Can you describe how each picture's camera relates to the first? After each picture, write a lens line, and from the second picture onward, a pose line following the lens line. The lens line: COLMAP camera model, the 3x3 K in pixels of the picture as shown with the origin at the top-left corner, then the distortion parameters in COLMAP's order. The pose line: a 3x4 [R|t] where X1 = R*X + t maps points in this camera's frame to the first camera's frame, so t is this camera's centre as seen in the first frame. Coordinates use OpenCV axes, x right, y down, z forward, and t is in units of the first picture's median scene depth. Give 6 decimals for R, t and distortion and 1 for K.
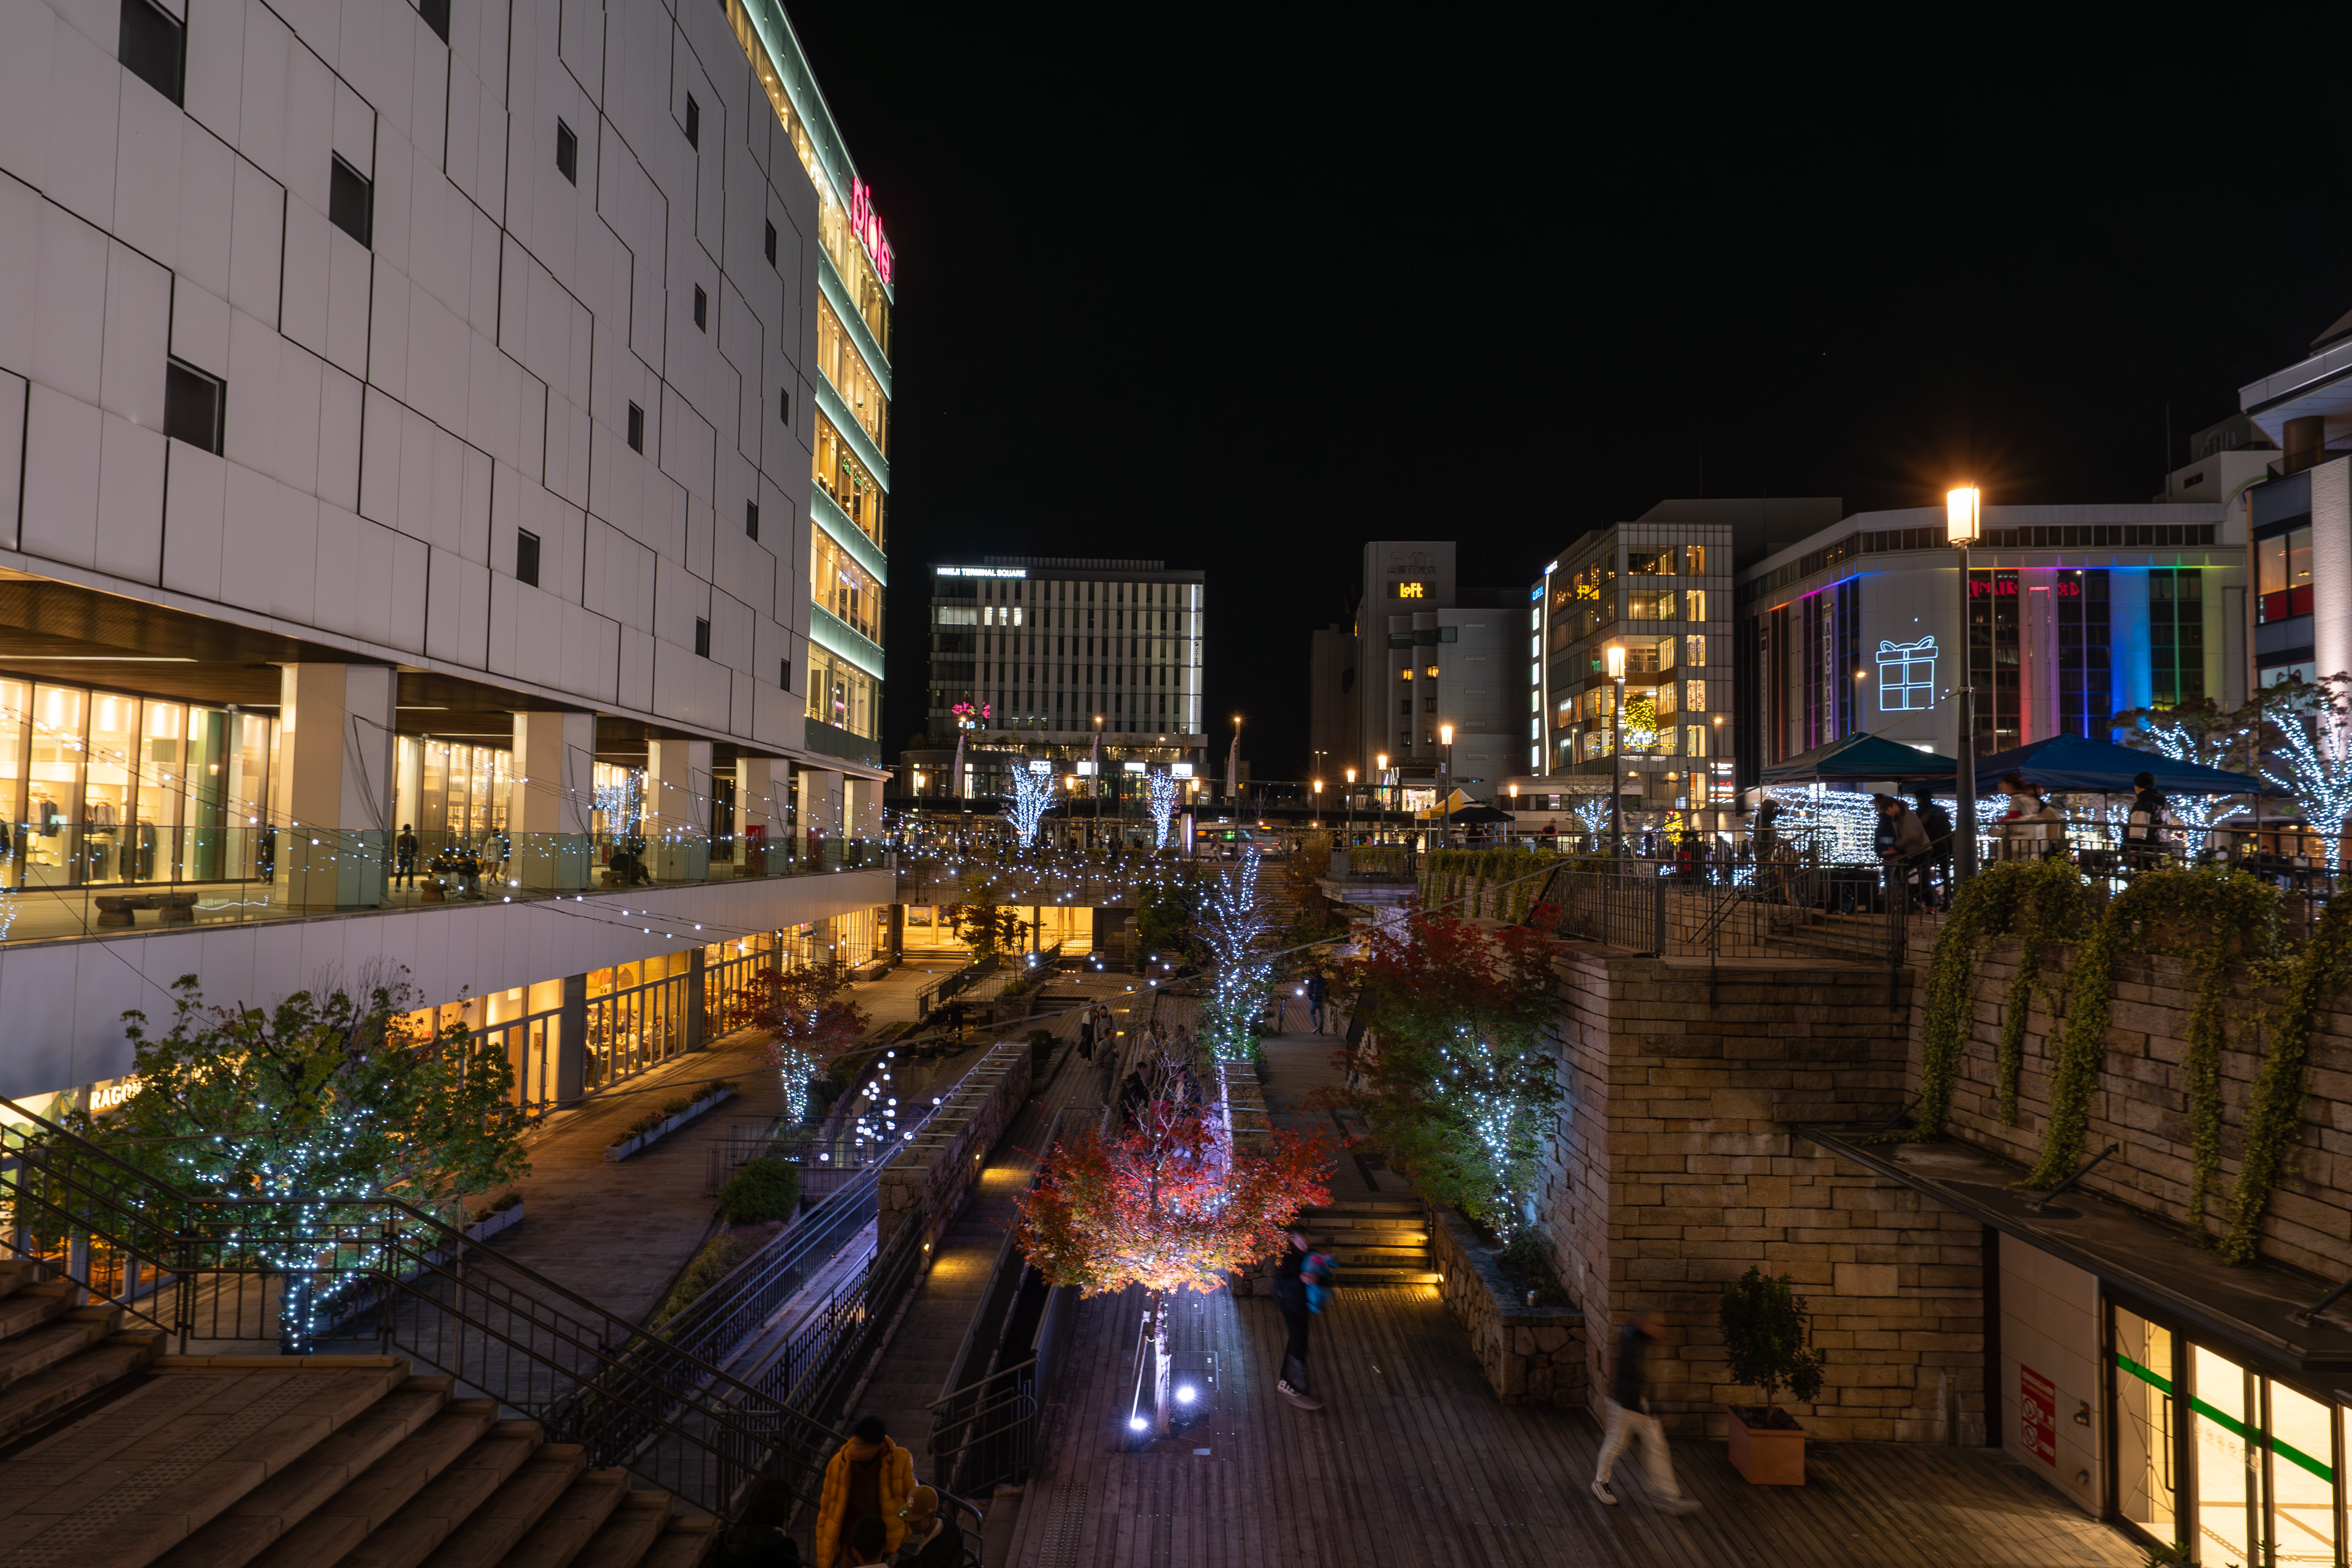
lens RADIAL K [[1414.9, 0, 1176.0], [0, 1414.9, 784.0], [0, 0, 1]] dist [-0.000008, -0.000124]
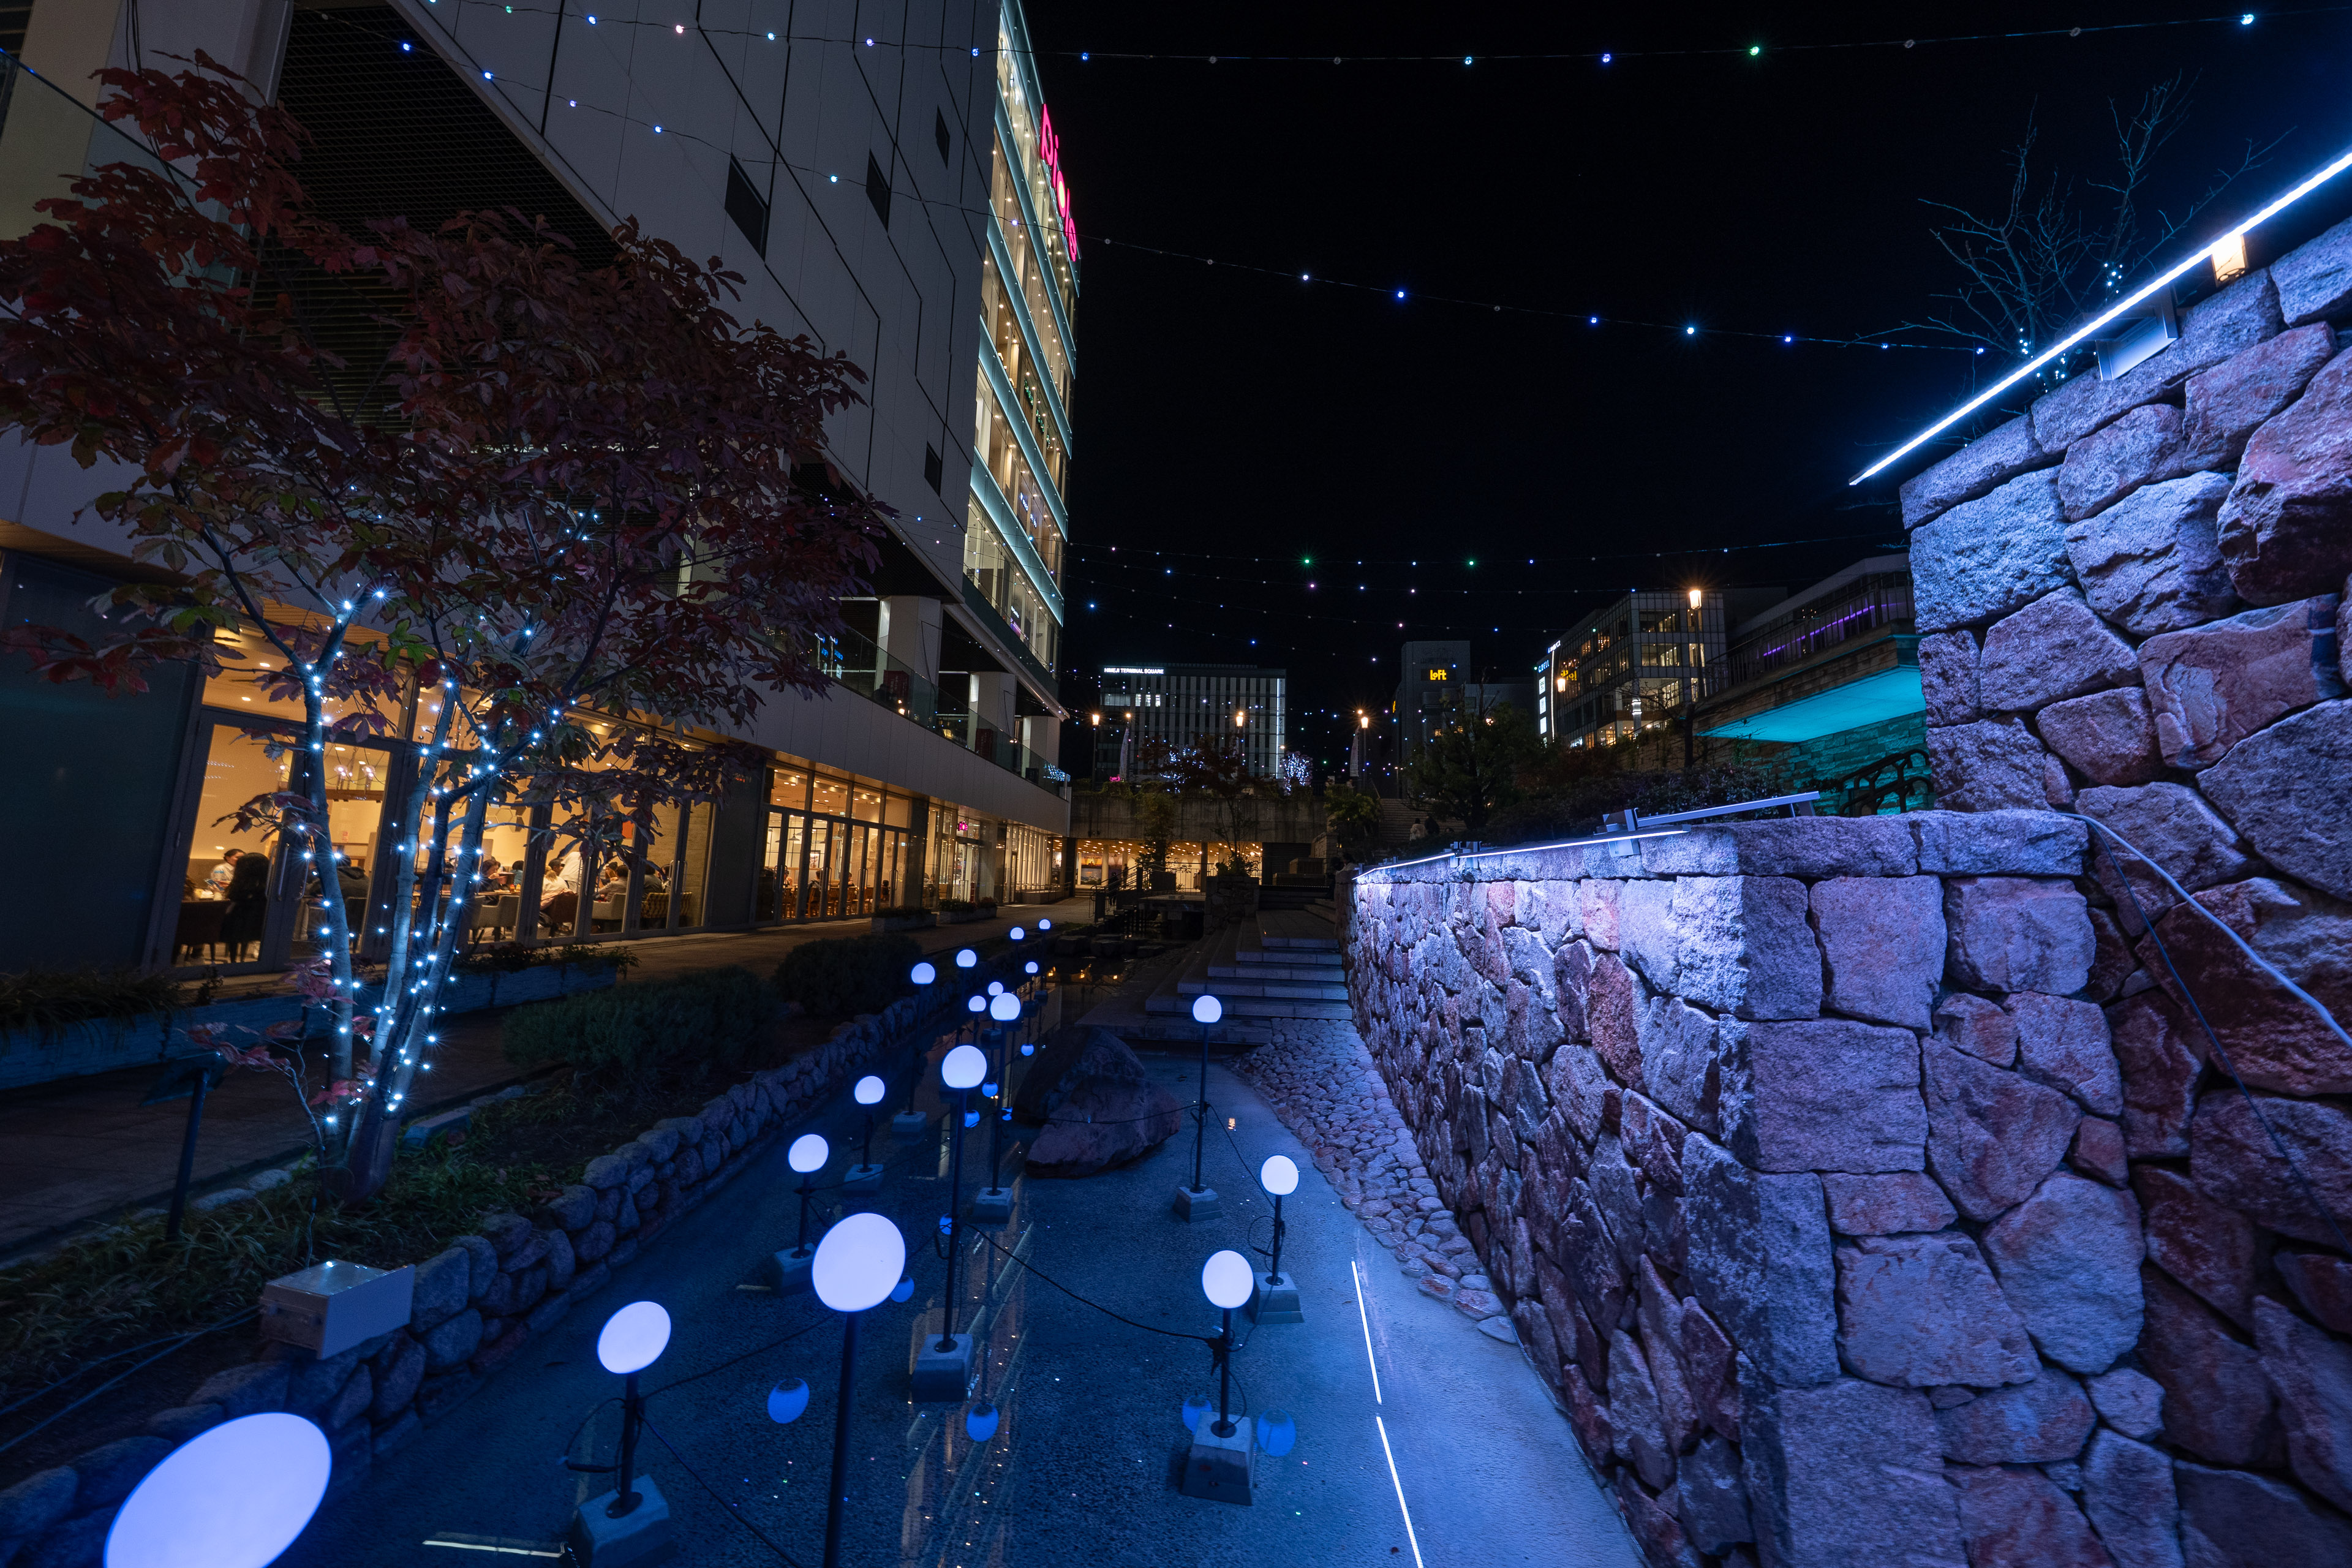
lens RADIAL K [[817.3, 0, 1176.0], [0, 817.3, 784.0], [0, 0, 1]] dist [0.000611, 0.000024]
pose [[0.997356, 0.003691, -0.072577, -0.034399], [-0.009698, 0.996536, -0.082594, 0.041211], [0.072021, 0.083079, 0.993937, 0.182170]]
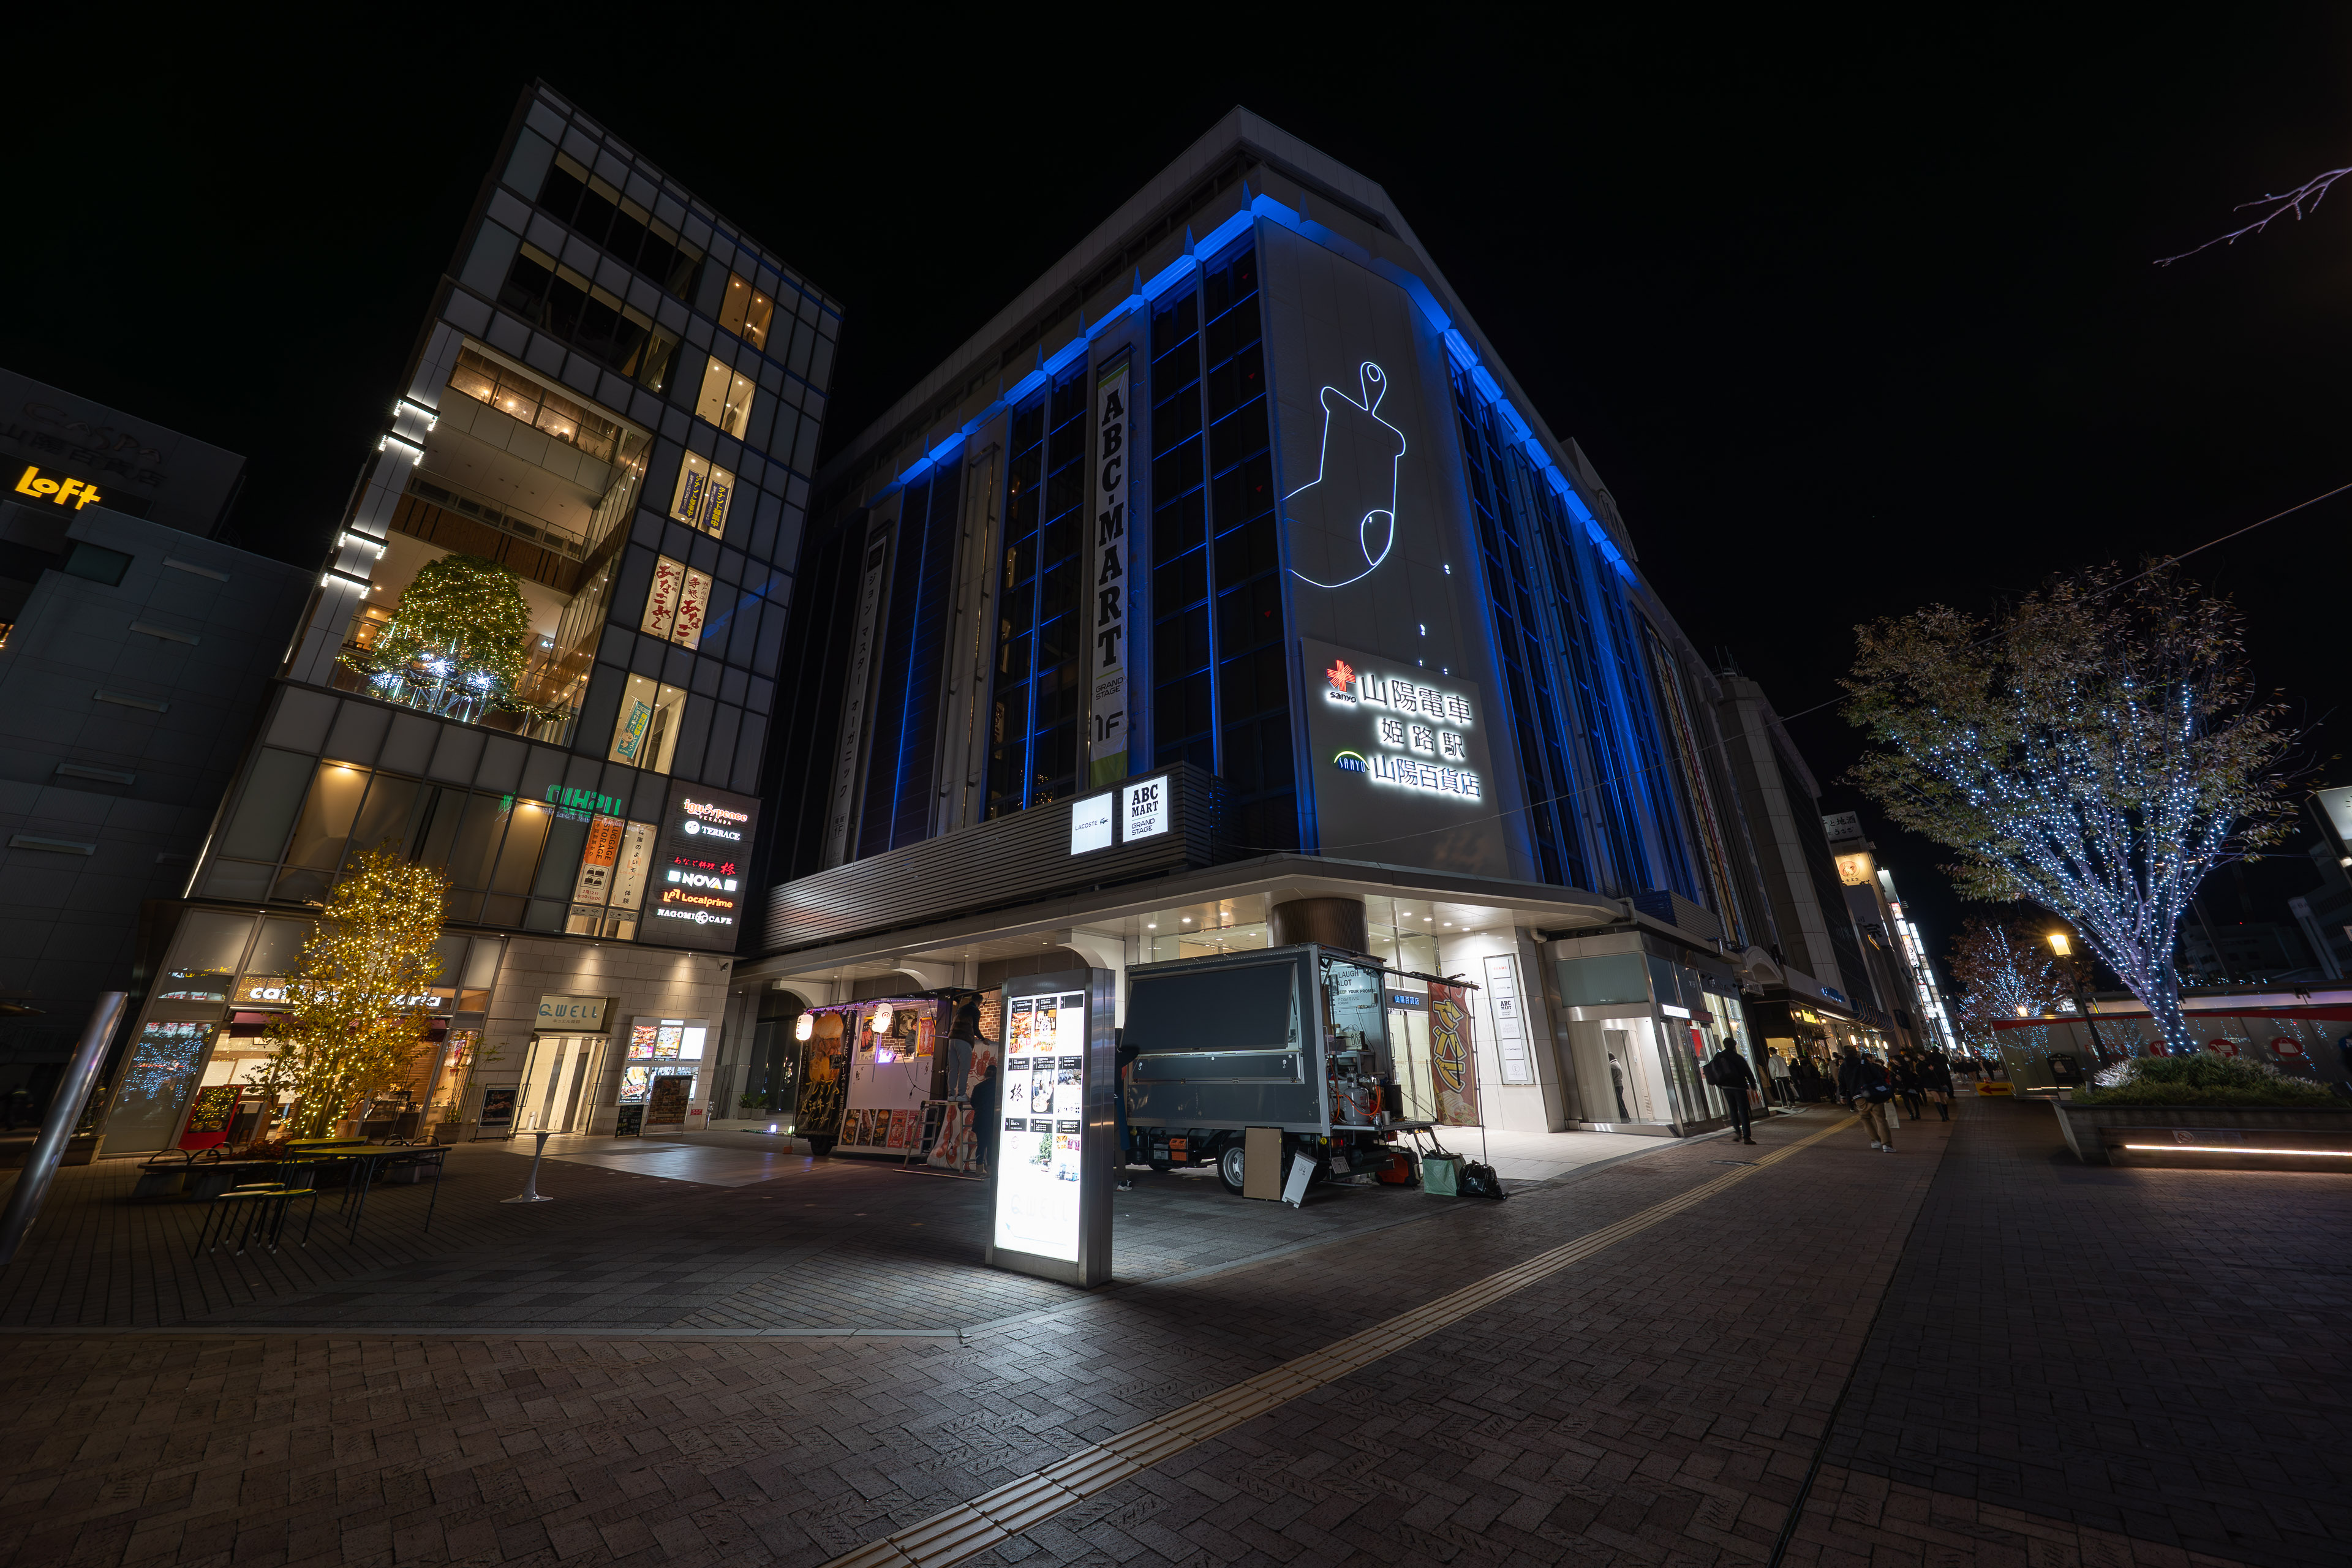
lens RADIAL K [[817.3, 0, 1176.0], [0, 817.3, 784.0], [0, 0, 1]] dist [0.000611, 0.000024]
pose [[0.637876, 0.256588, 0.726138, 0.228955], [-0.015737, 0.947012, -0.320812, 0.031894], [-0.769978, 0.193211, 0.608114, 0.582044]]
